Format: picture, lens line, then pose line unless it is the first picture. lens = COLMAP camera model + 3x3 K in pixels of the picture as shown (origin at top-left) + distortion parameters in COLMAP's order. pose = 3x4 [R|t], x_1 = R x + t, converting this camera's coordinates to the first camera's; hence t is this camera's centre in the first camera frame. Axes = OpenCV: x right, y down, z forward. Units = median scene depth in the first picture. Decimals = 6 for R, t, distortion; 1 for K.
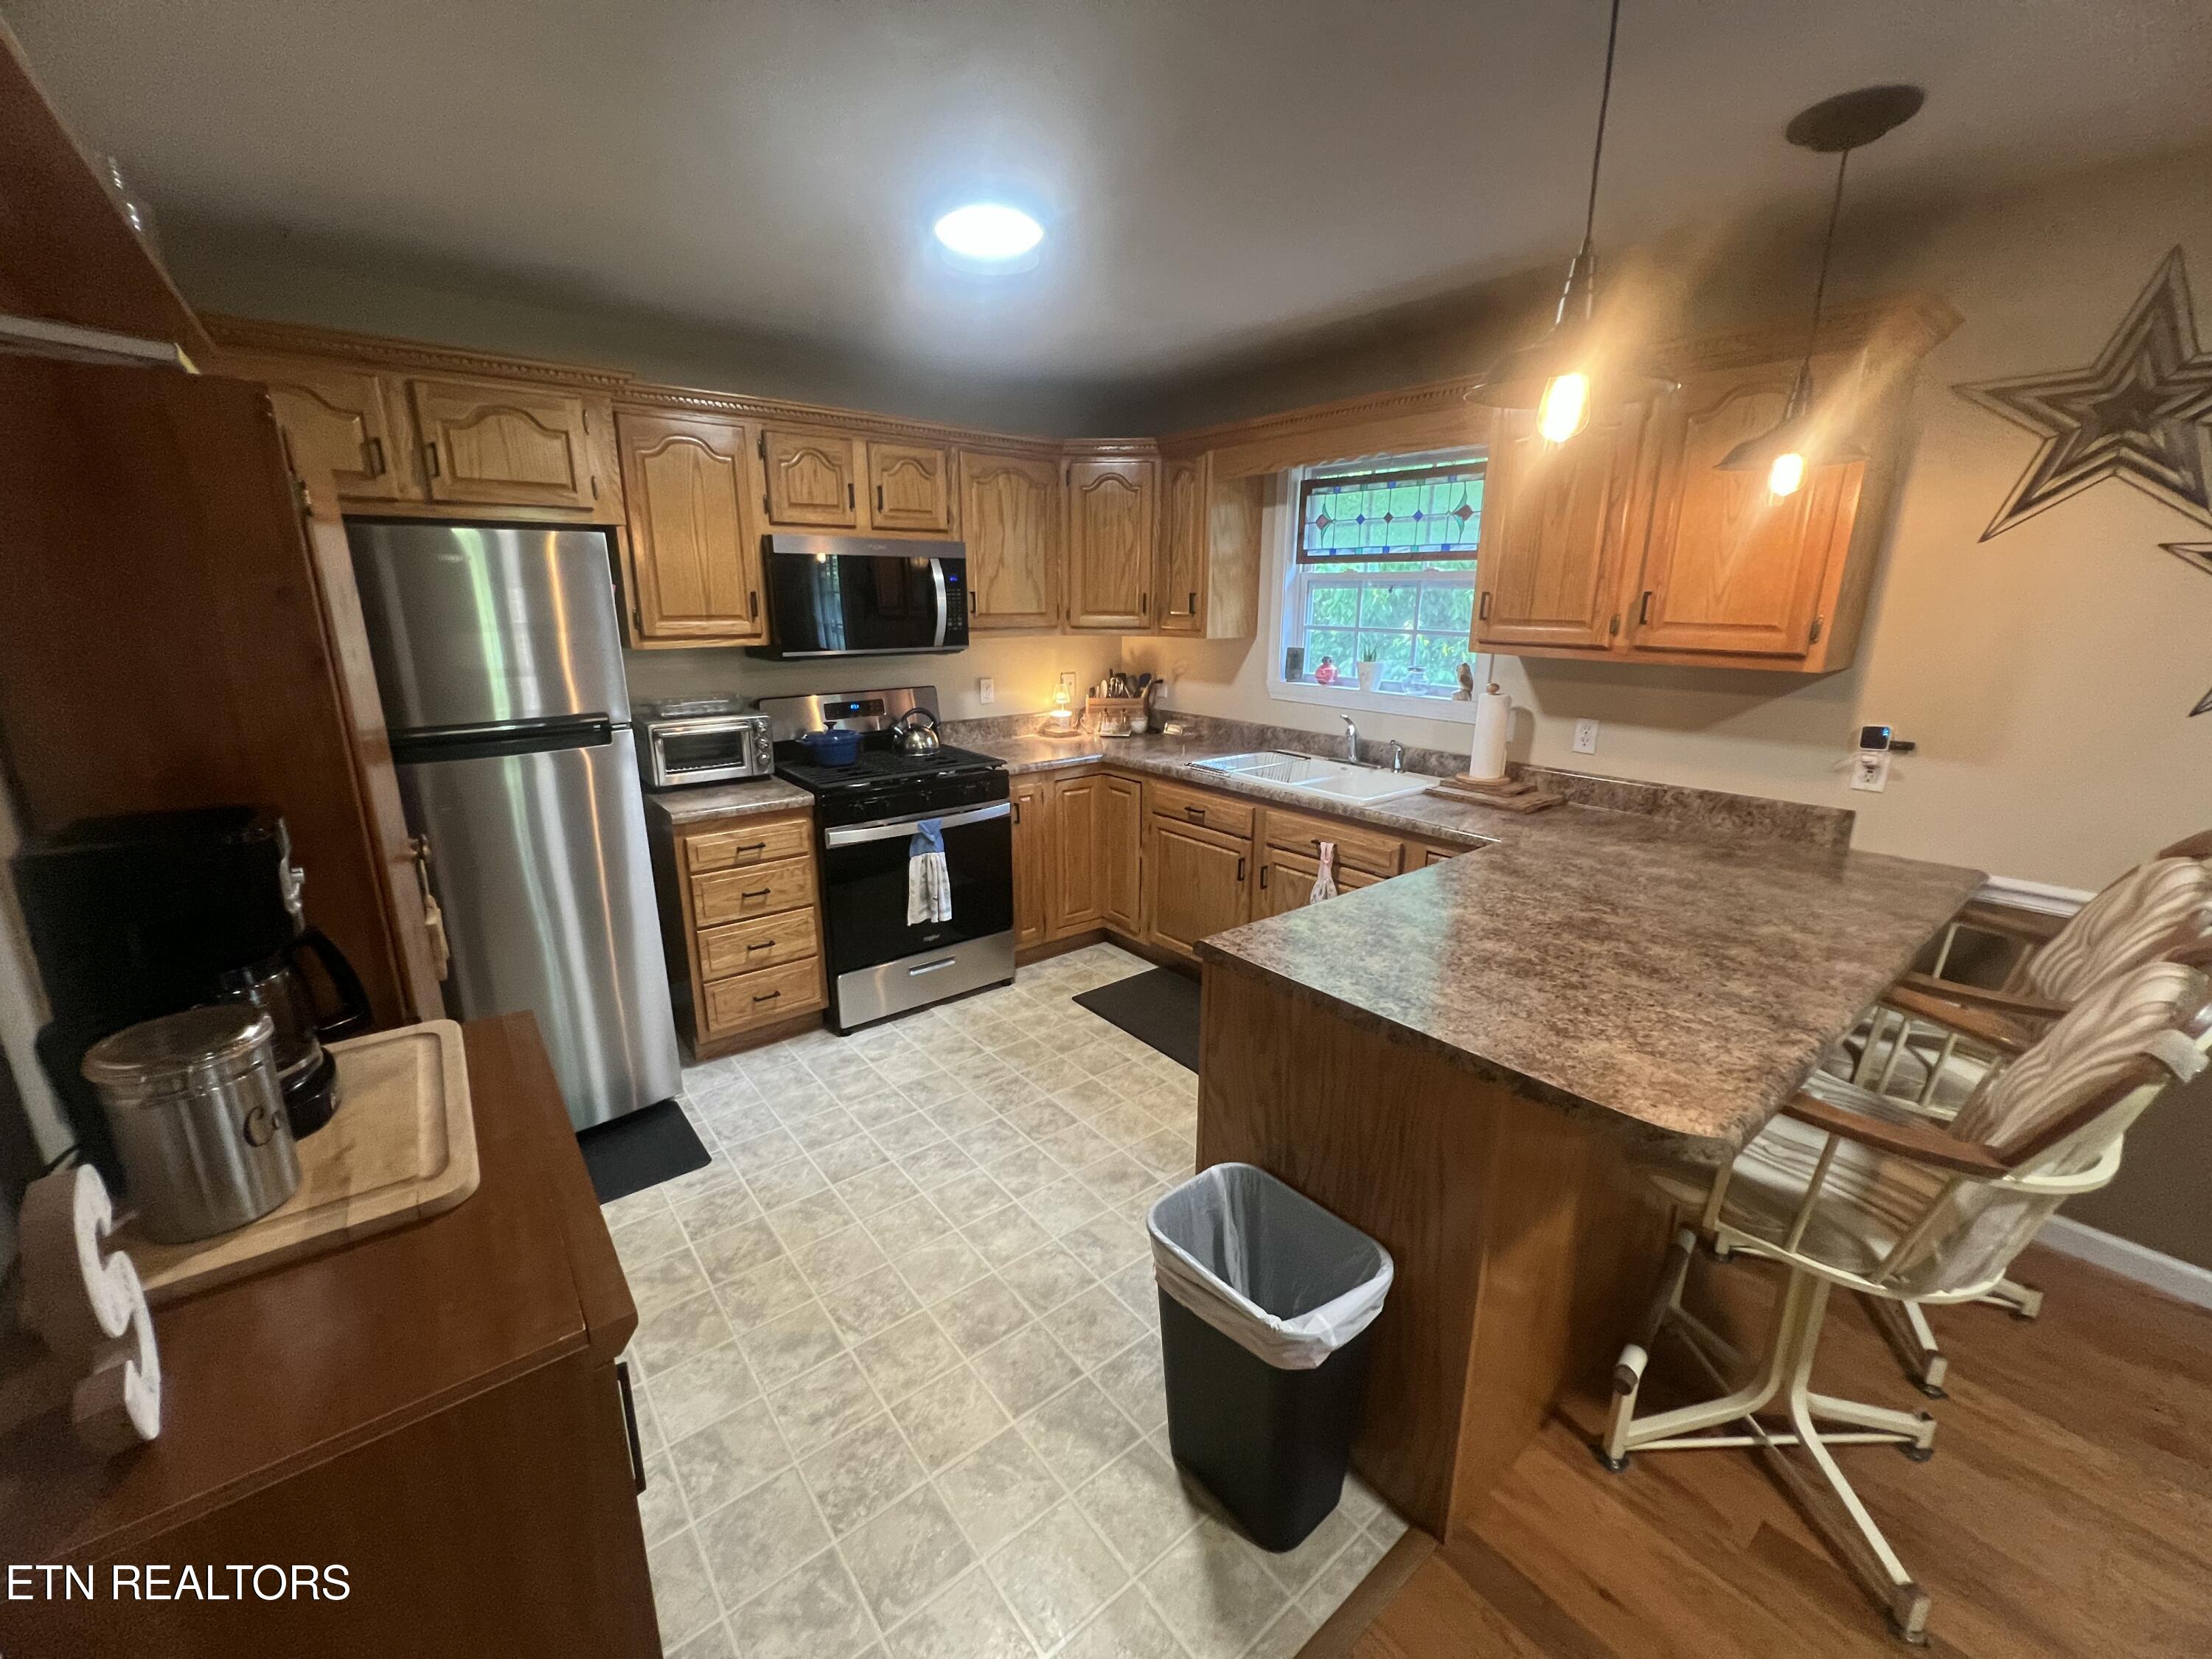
lens RADIAL K [[886.1, 0, 1103.5], [0, 886.1, 826.2], [0, 0, 1]] dist [-0.001326, -0.000054]
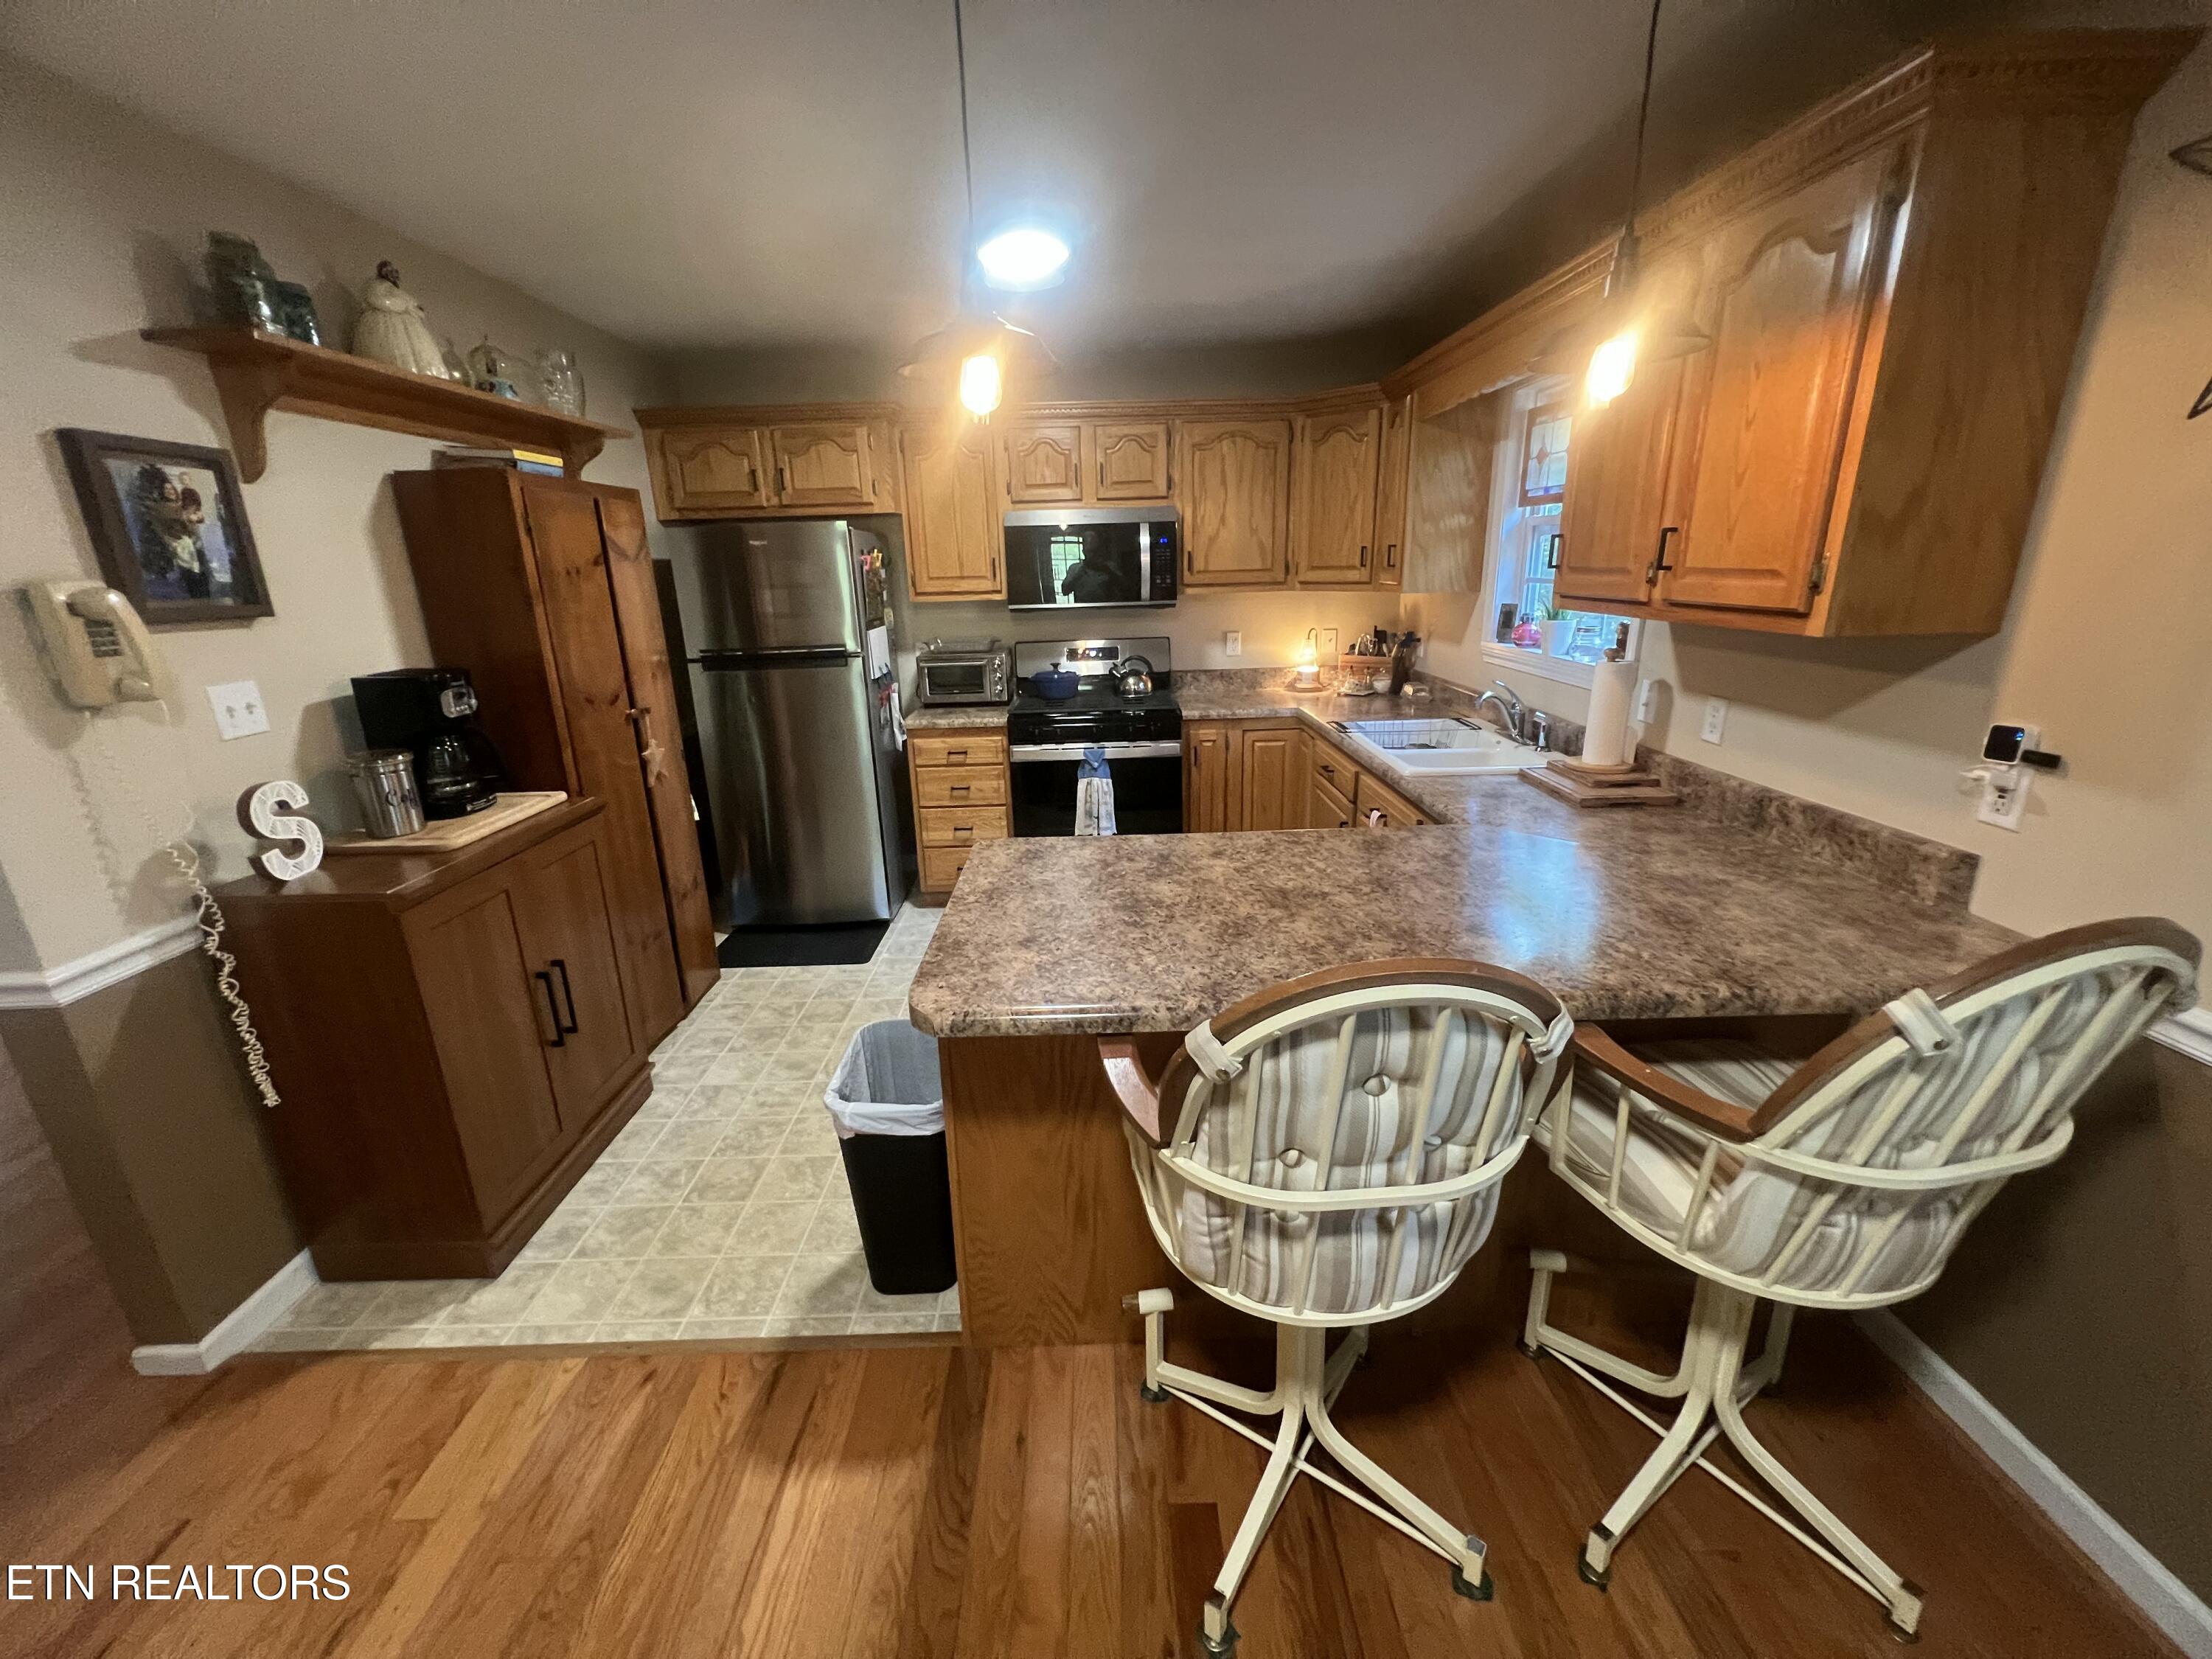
lens RADIAL K [[884.3, 0, 1102.7], [0, 884.3, 825.7], [0, 0, 1]] dist [-0.002059, 0.000897]
pose [[0.787146, 0.153705, -0.597307, 0.566750], [-0.127394, 0.988084, 0.086381, -0.010097], [0.603466, 0.008099, 0.797348, 0.073040]]
